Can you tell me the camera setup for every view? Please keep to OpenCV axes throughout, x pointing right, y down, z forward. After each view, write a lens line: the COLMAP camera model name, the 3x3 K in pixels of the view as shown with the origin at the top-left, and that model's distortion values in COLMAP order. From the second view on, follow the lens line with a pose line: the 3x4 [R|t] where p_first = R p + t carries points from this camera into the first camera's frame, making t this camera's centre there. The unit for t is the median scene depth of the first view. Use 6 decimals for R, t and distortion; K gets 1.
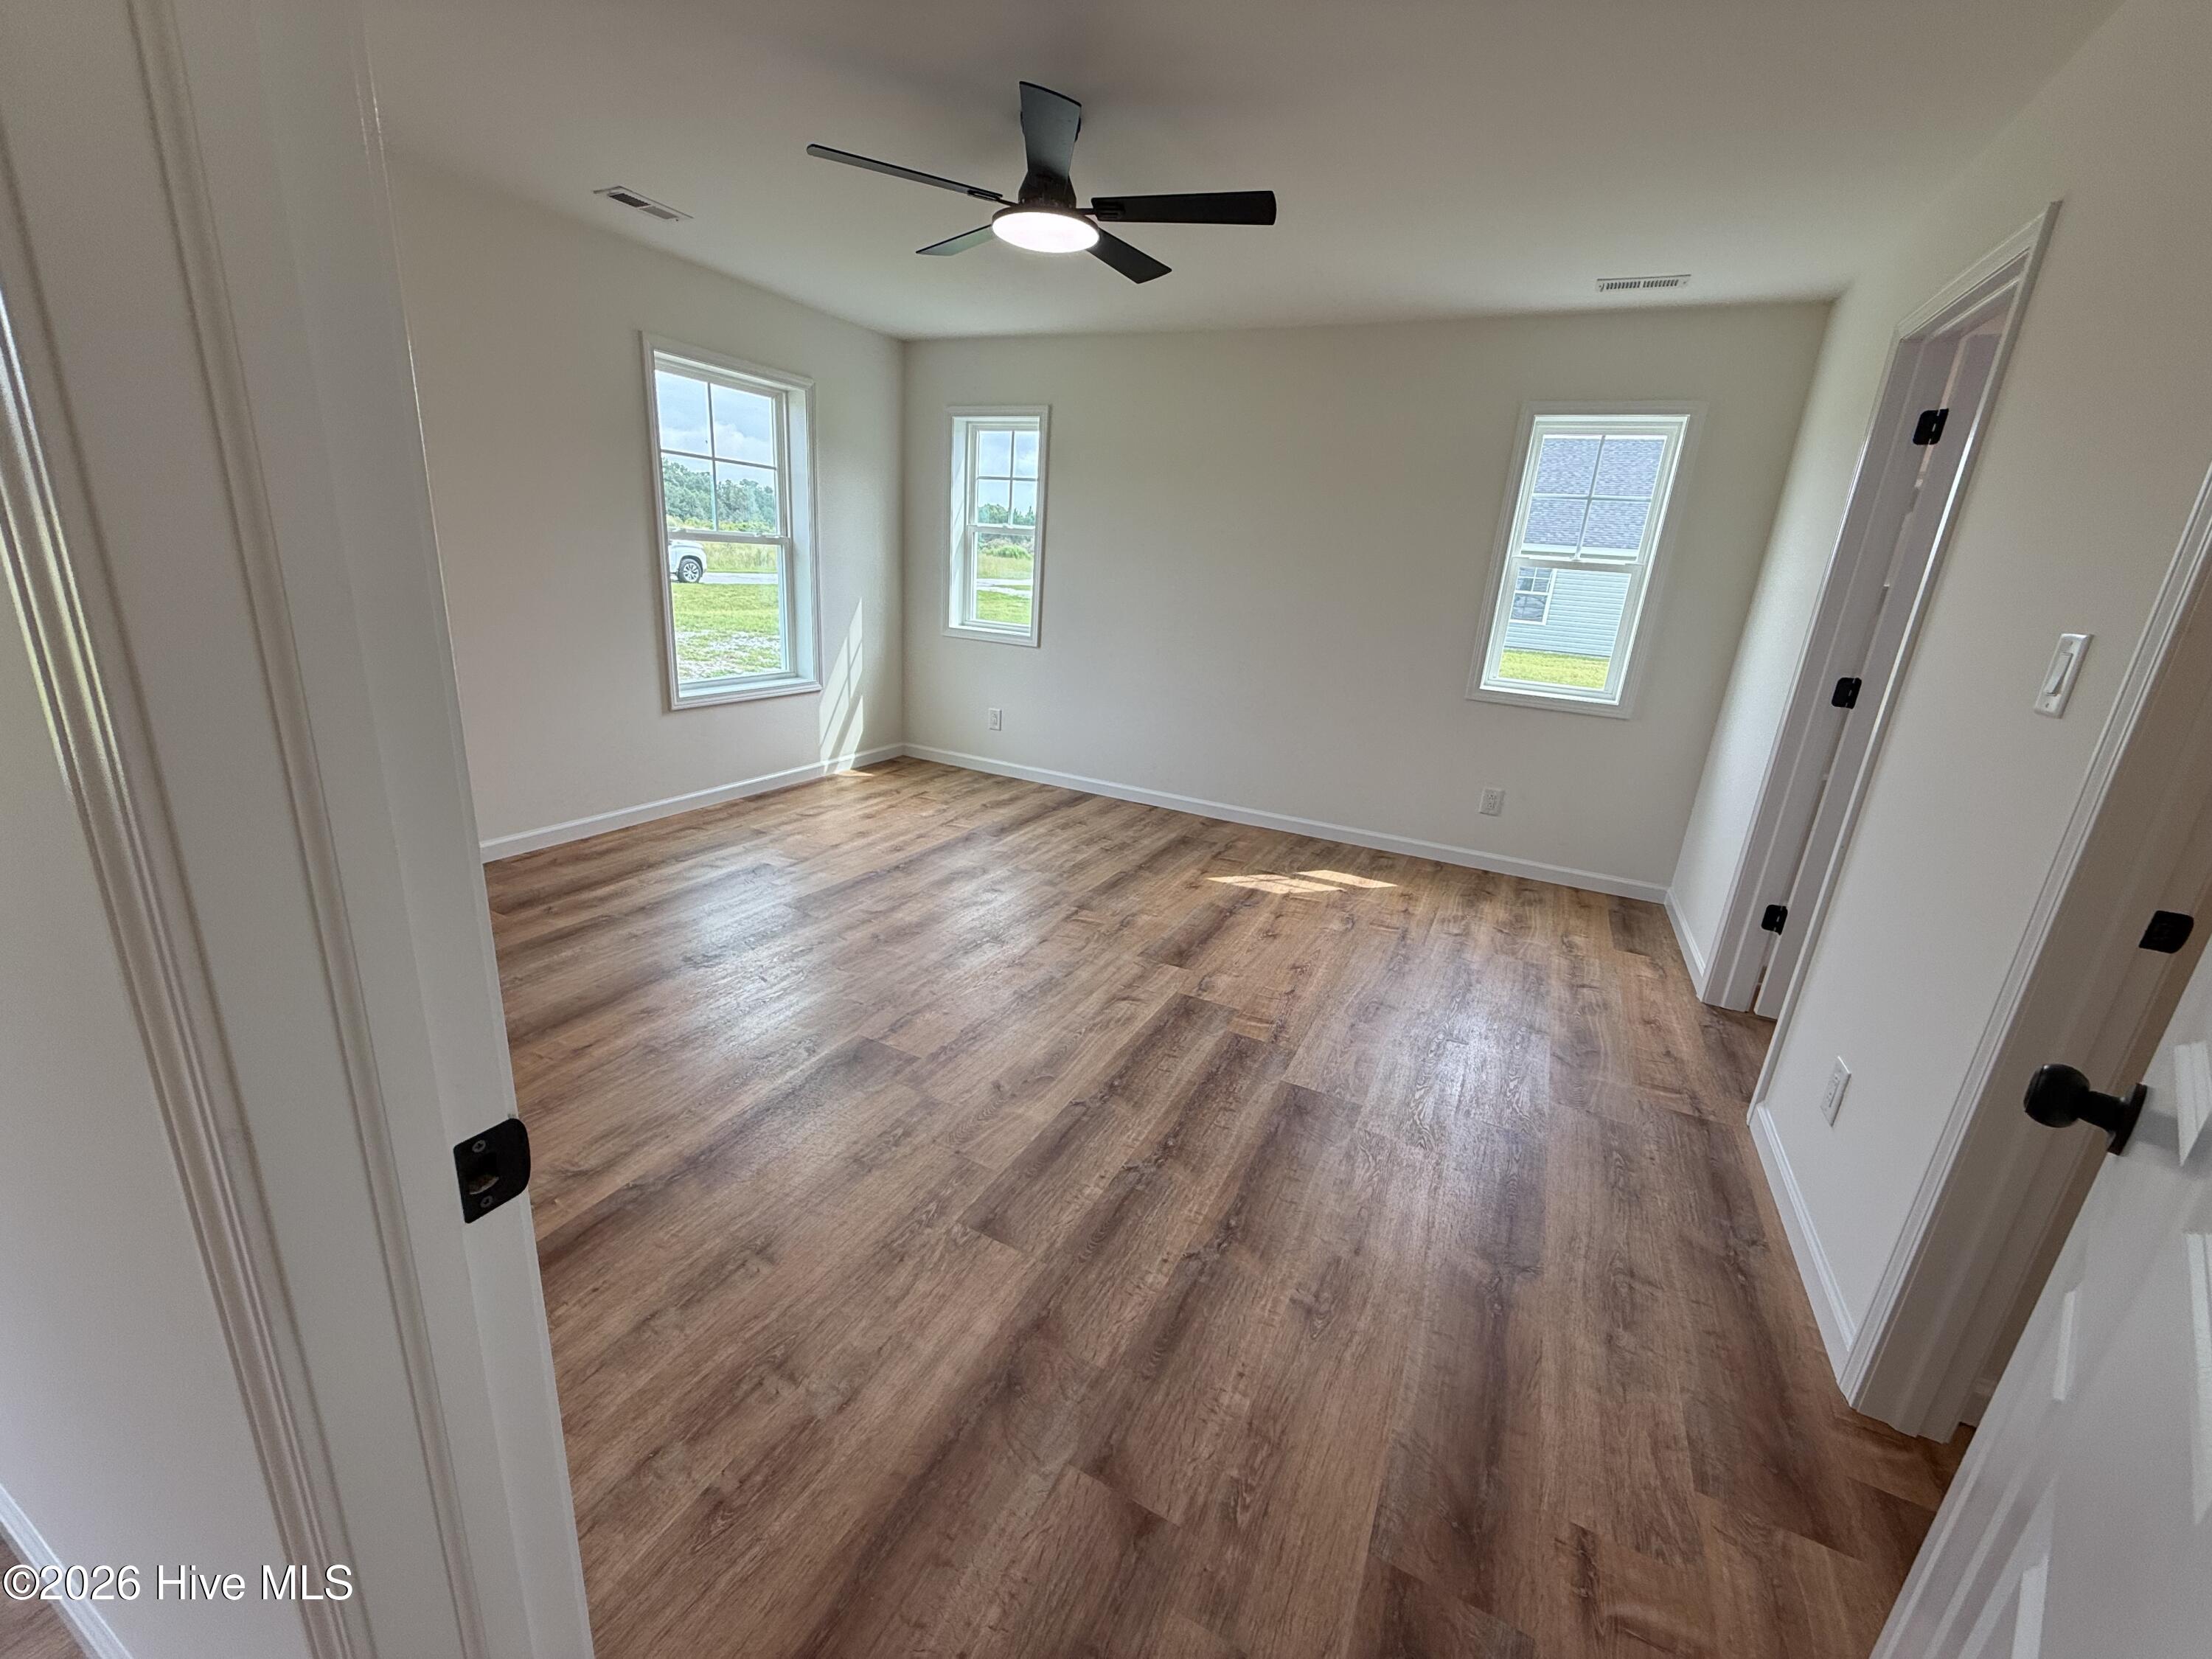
lens RADIAL K [[890.3, 0, 1108.0], [0, 890.3, 830.3], [0, 0, 1]] dist [-0.001290, 0.000337]
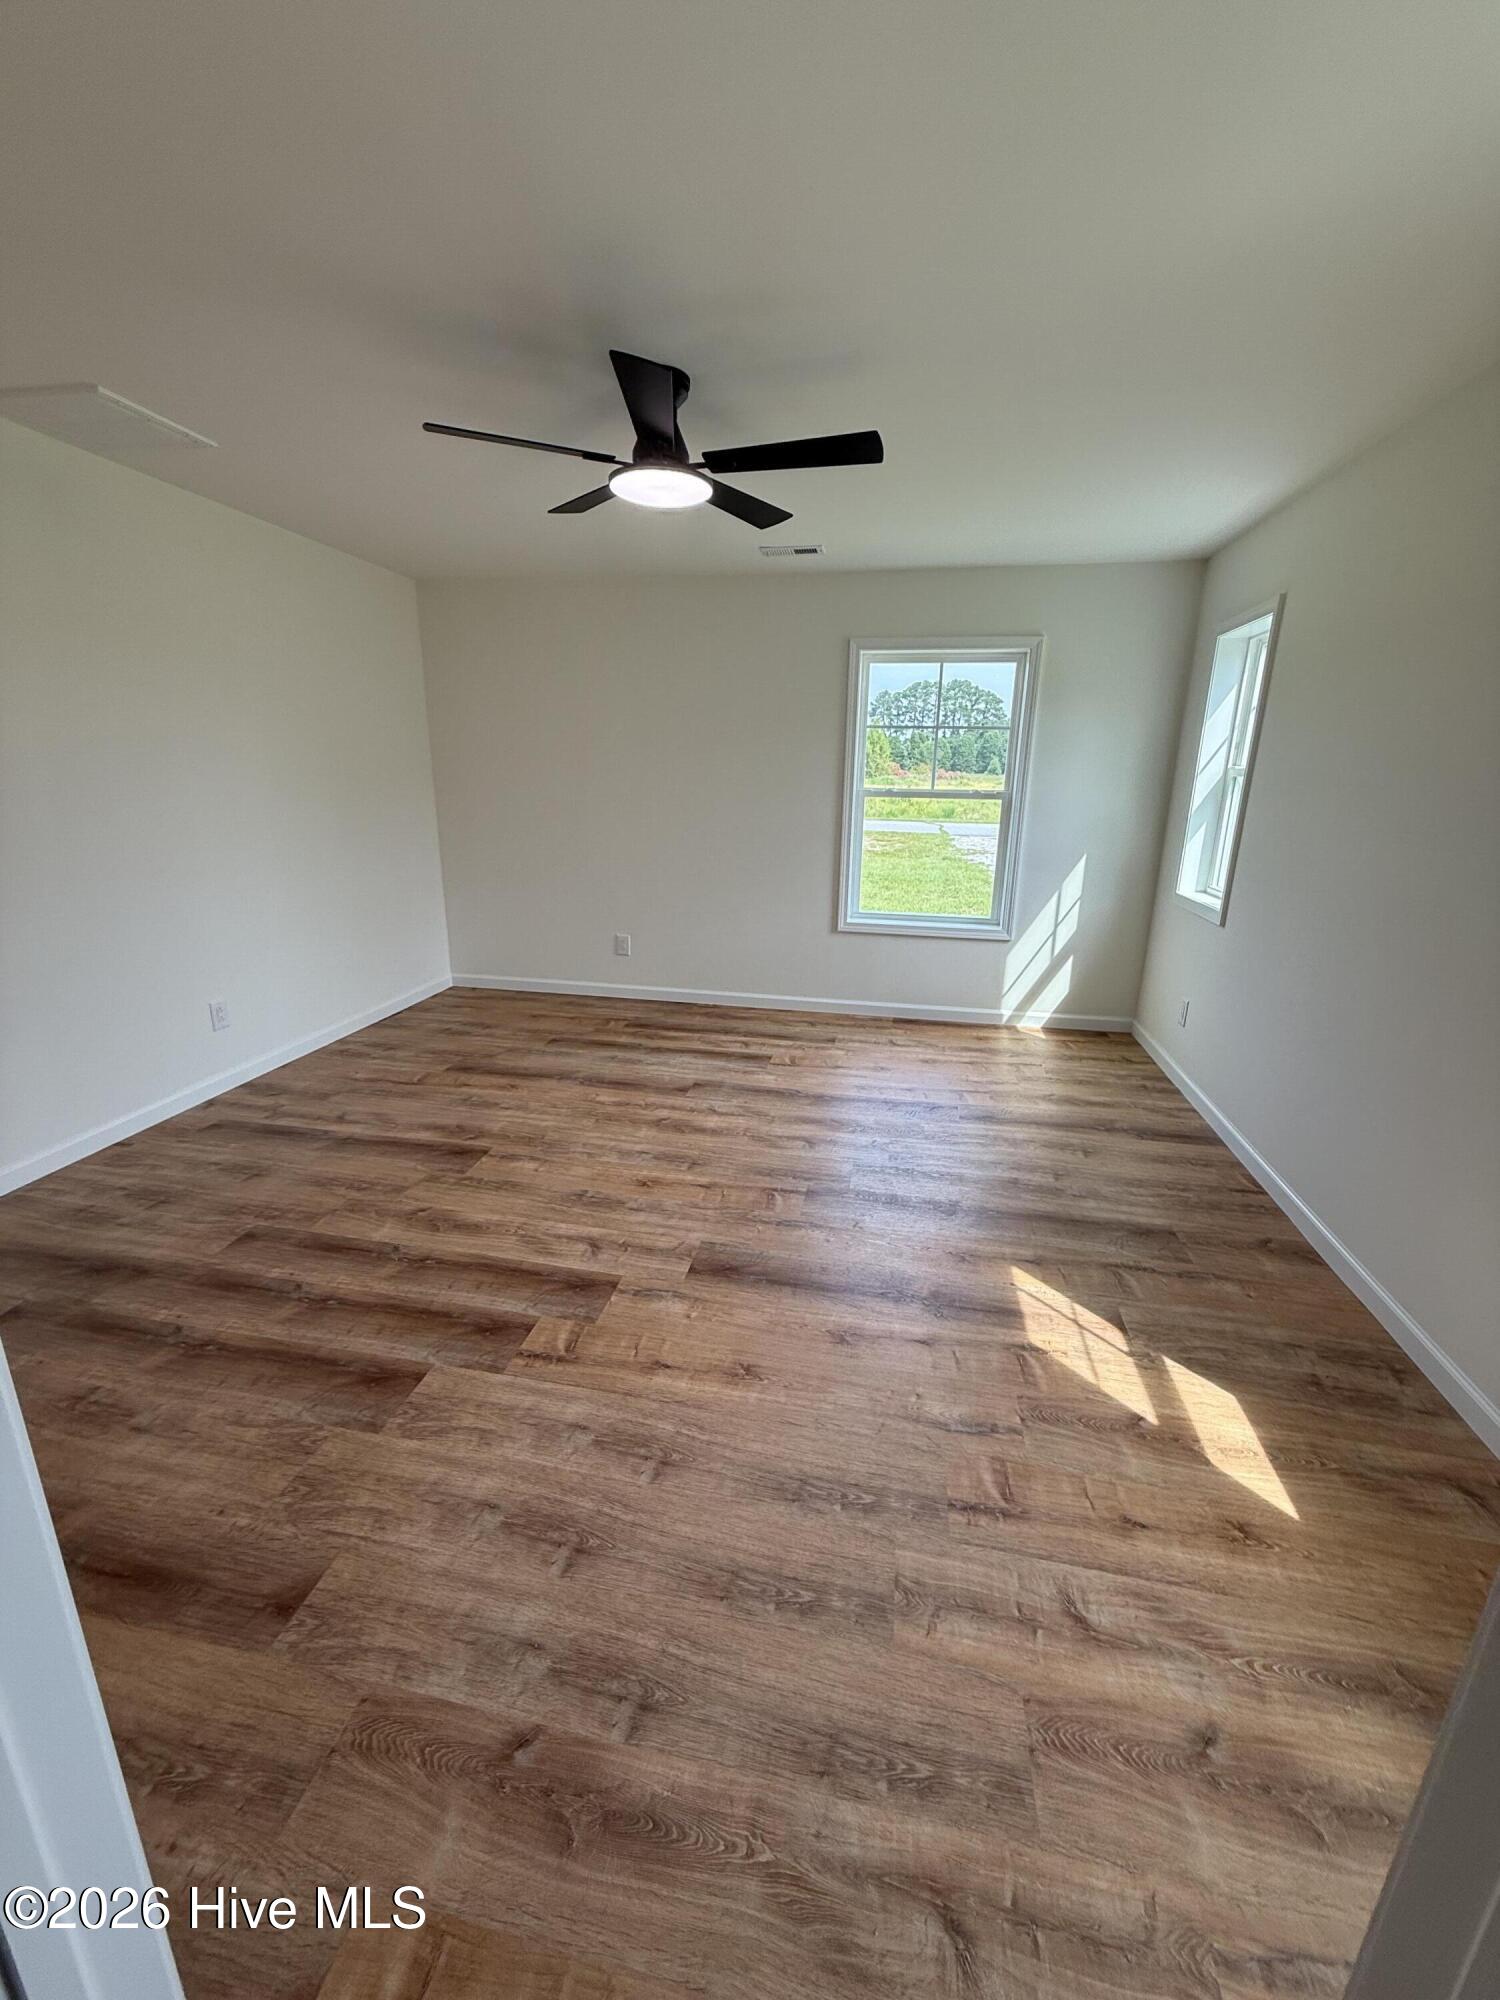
lens RADIAL K [[805.0, 0, 750.7], [0, 805.0, 996.8], [0, 0, 1]] dist [-0.001290, 0.000337]
pose [[0.261800, 0.199988, -0.944174, 0.579368], [-0.282361, 0.951362, 0.123218, -0.155364], [0.922894, 0.234340, 0.305536, 0.574930]]
